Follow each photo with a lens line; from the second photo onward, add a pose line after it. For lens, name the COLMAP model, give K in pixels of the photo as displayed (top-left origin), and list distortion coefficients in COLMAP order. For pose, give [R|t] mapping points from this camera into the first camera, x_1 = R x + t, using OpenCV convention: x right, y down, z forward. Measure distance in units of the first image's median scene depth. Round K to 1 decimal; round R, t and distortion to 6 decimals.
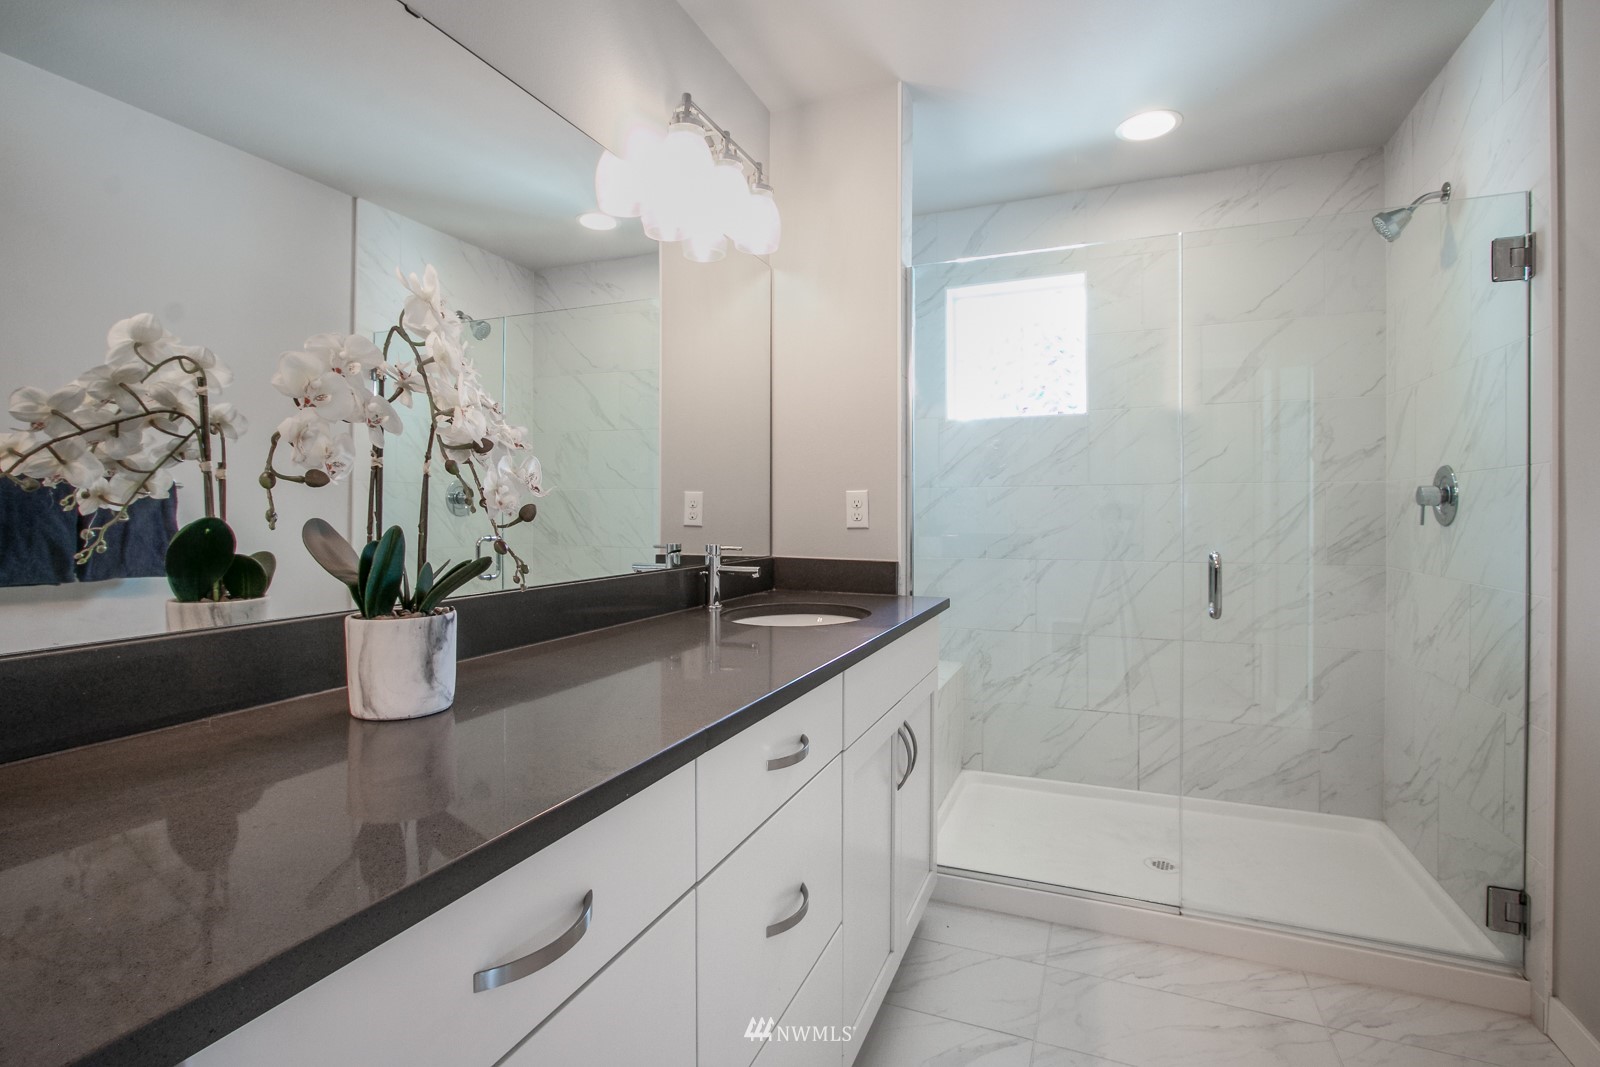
lens RADIAL K [[762.0, 0, 781.1], [0, 762.0, 502.0], [0, 0, 1]] dist [-0.029082, 0.006274]
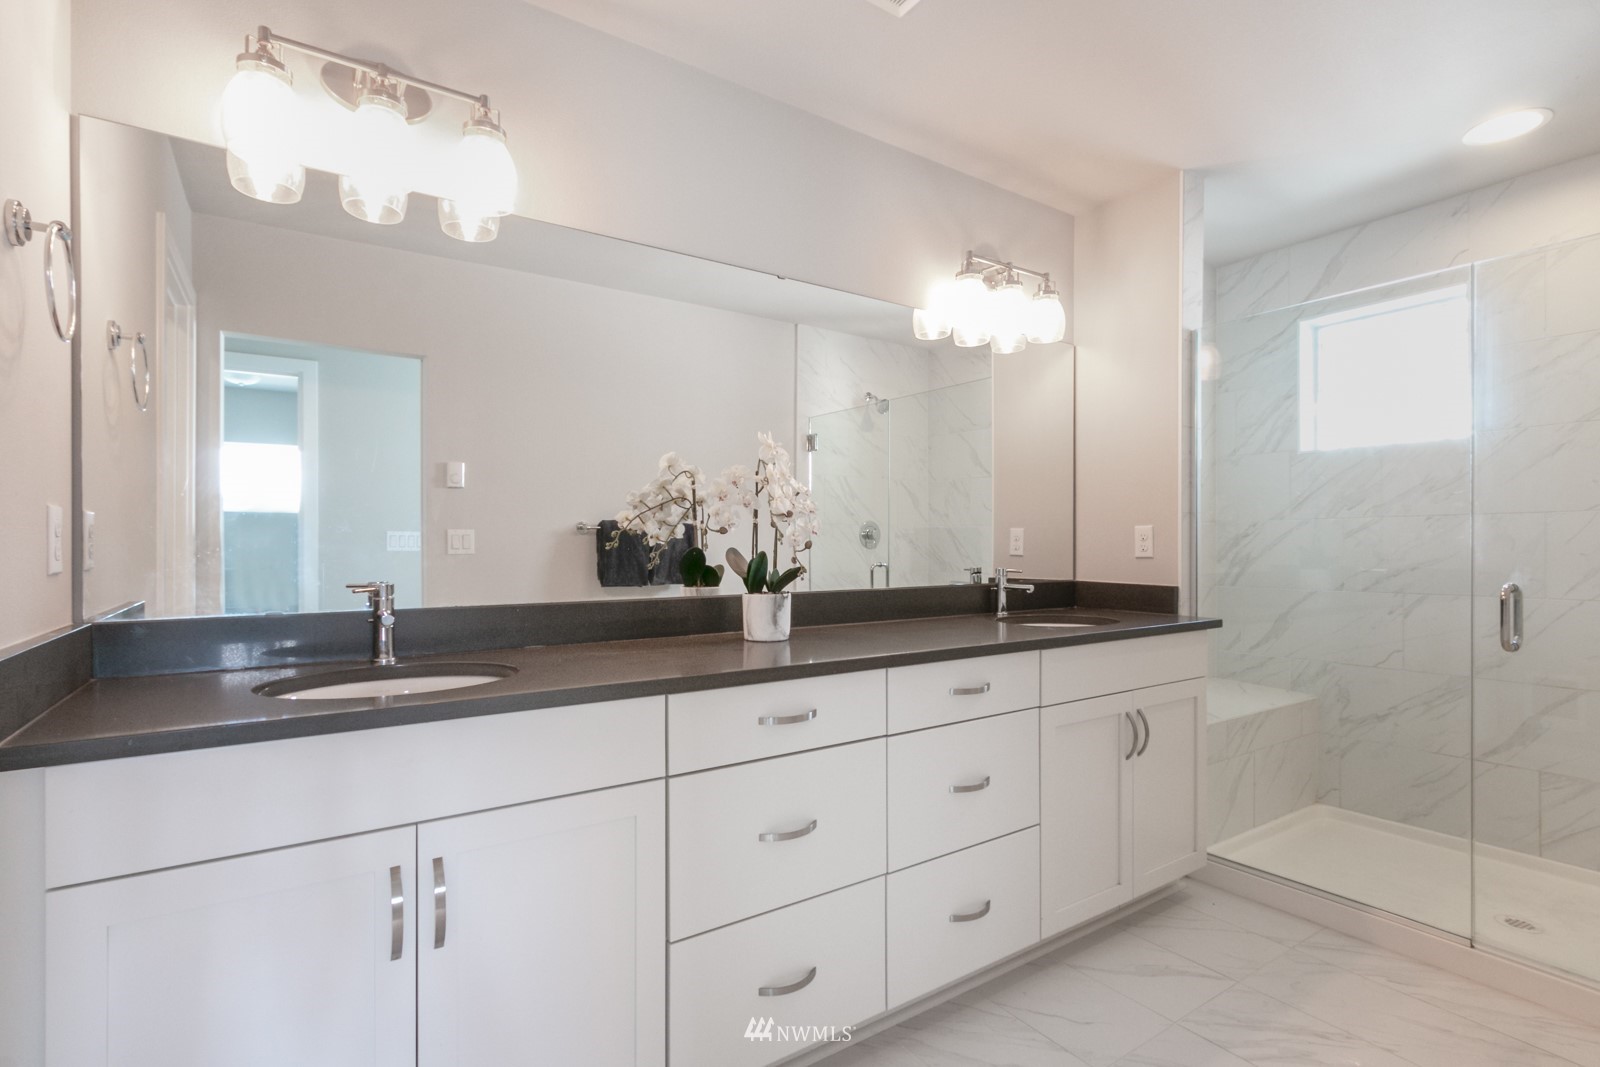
lens RADIAL K [[762.0, 0, 781.1], [0, 762.0, 502.0], [0, 0, 1]] dist [-0.029082, 0.006274]
pose [[0.833216, -0.032657, -0.551982, 0.583318], [0.008300, 0.998881, -0.046569, -0.004593], [0.552885, 0.034221, 0.832555, -0.612631]]
